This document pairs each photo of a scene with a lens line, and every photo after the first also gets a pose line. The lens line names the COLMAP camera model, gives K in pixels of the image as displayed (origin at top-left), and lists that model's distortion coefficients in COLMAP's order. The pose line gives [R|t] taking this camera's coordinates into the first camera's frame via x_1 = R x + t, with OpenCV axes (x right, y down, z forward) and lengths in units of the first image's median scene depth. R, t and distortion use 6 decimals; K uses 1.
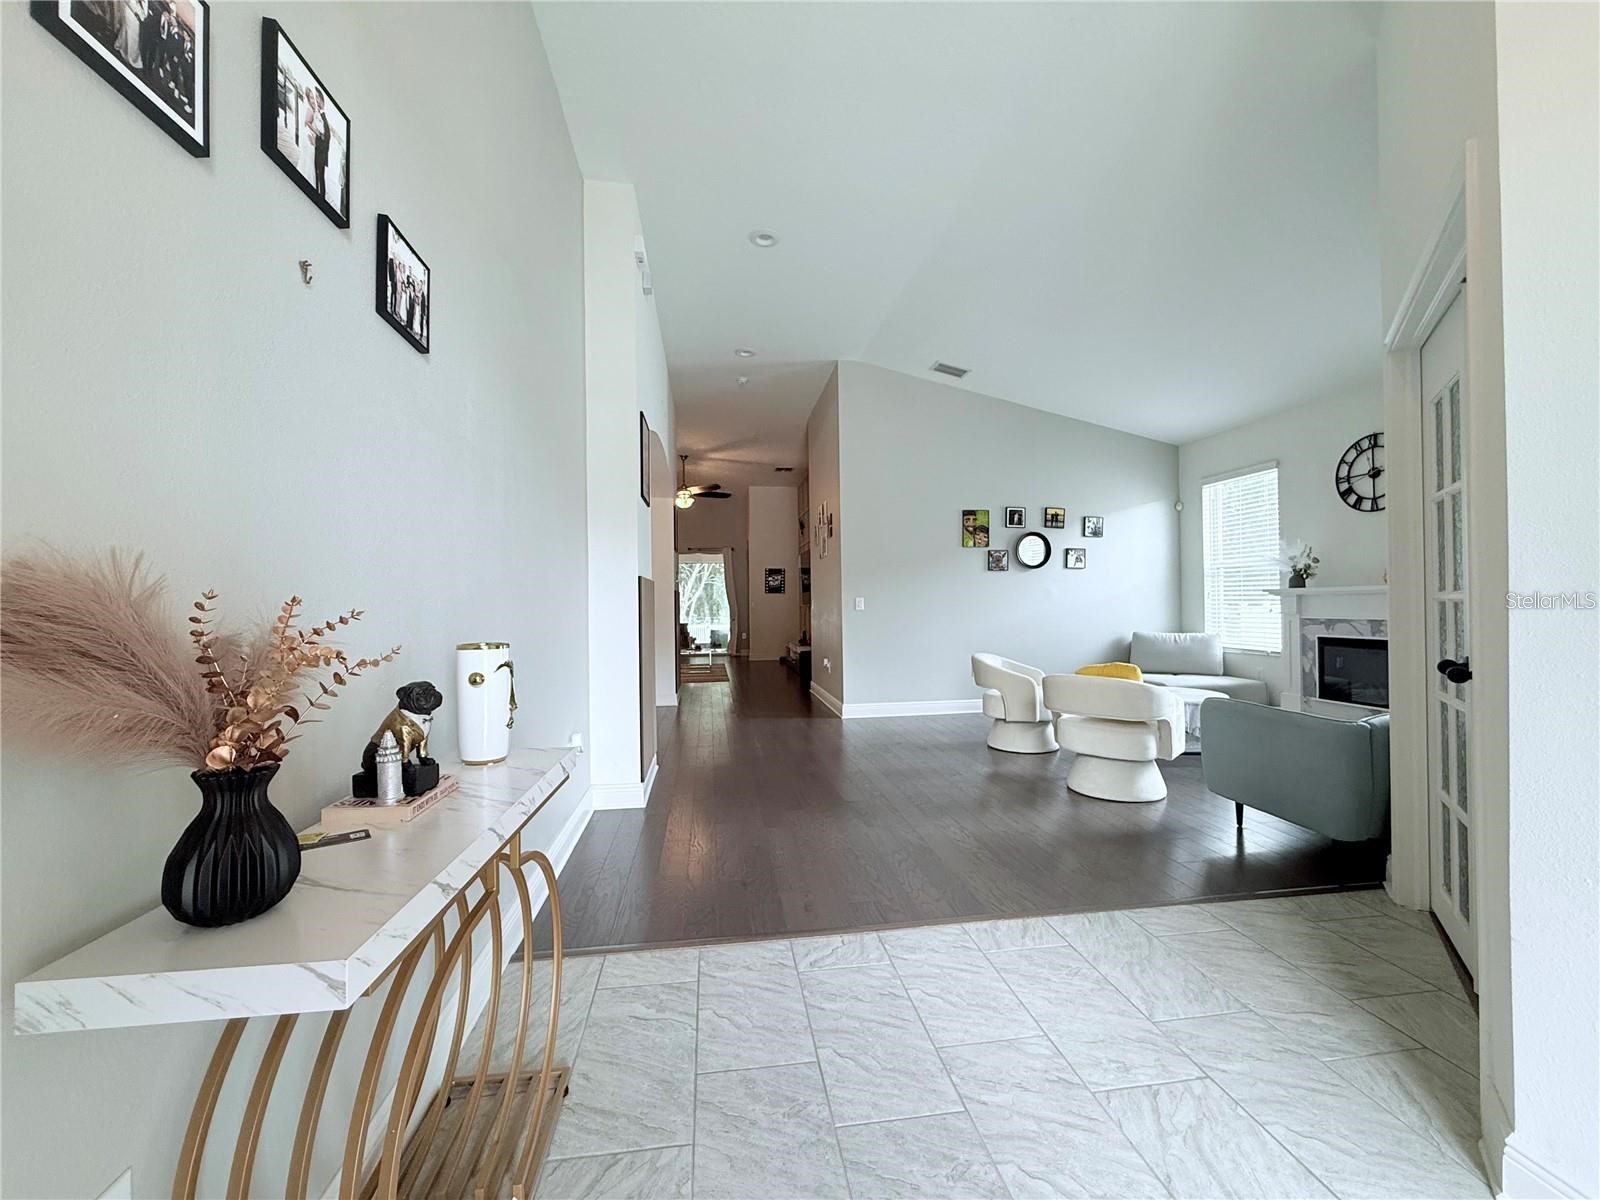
lens RADIAL K [[640.1, 0, 796.8], [0, 640.1, 599.0], [0, 0, 1]] dist [0.003793, -0.000659]
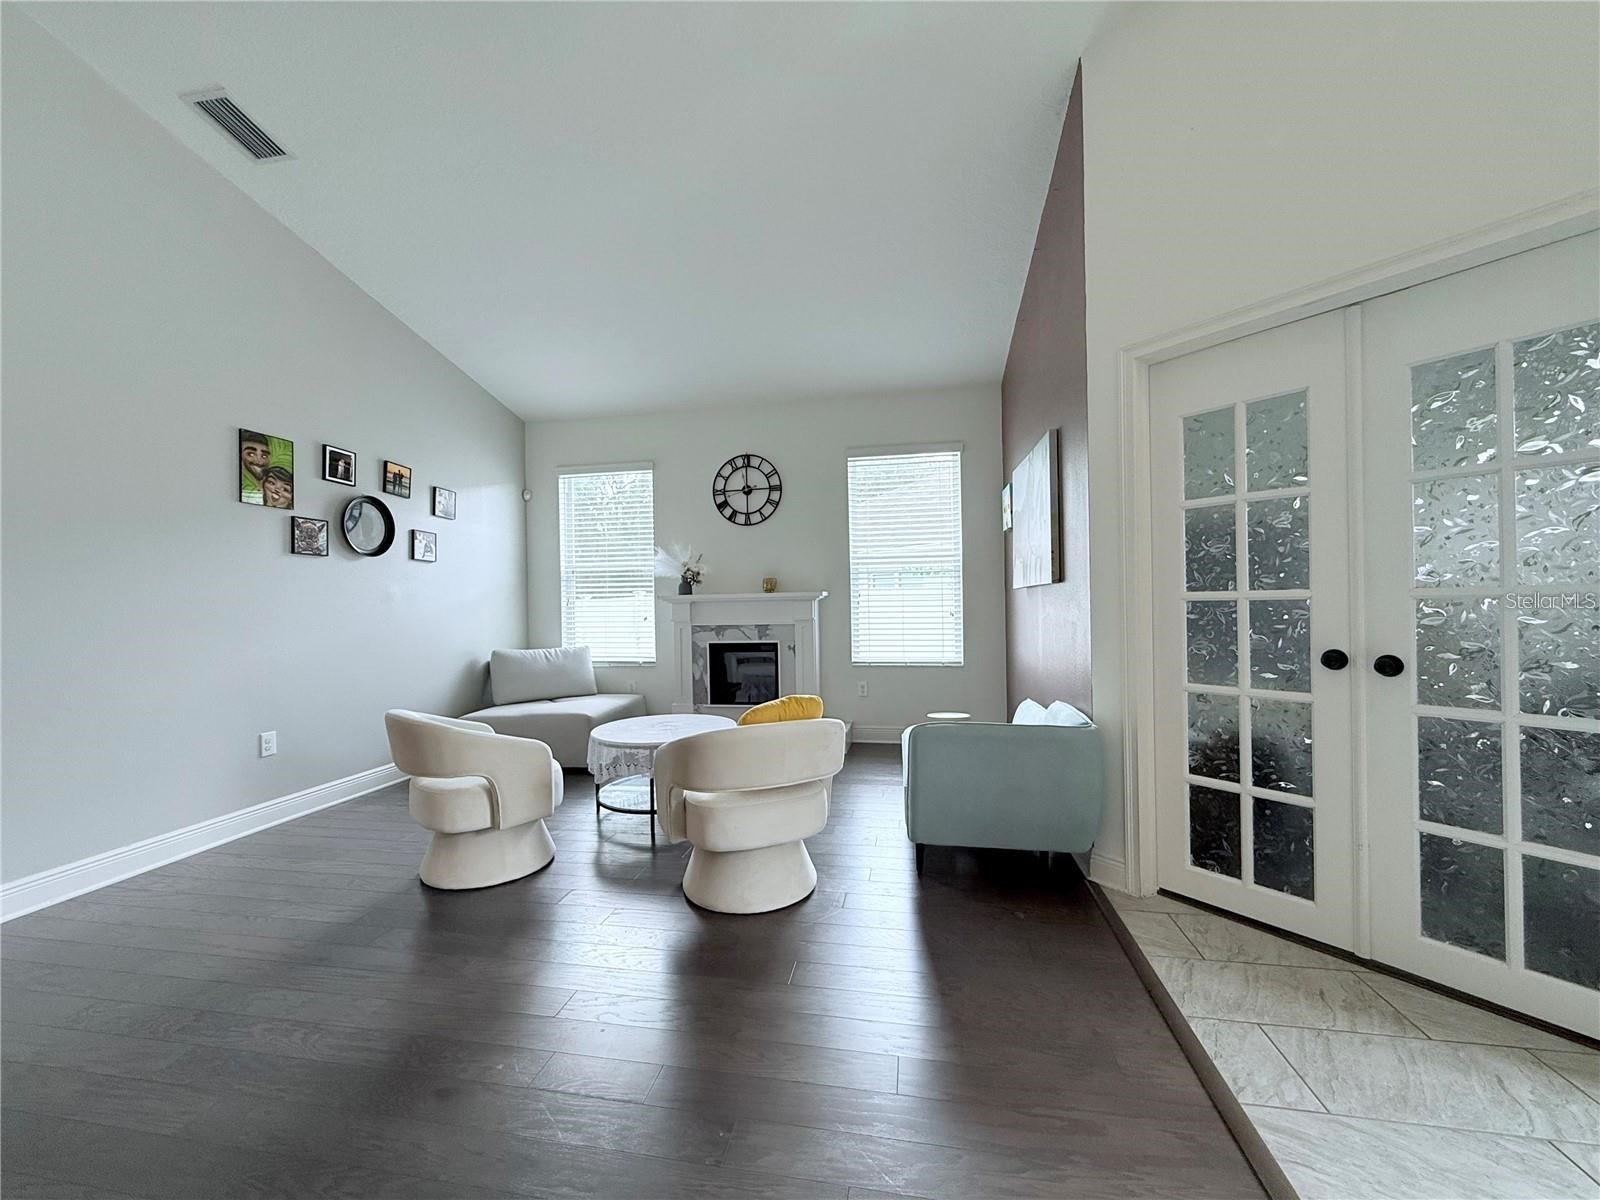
lens RADIAL K [[640.1, 0, 801.0], [0, 640.1, 604.1], [0, 0, 1]] dist [0.003793, -0.000659]
pose [[0.319515, 0.006654, 0.947558, -0.079036], [0.005400, 0.999946, -0.008843, 0.005650], [-0.947566, 0.007942, 0.319461, 0.446183]]
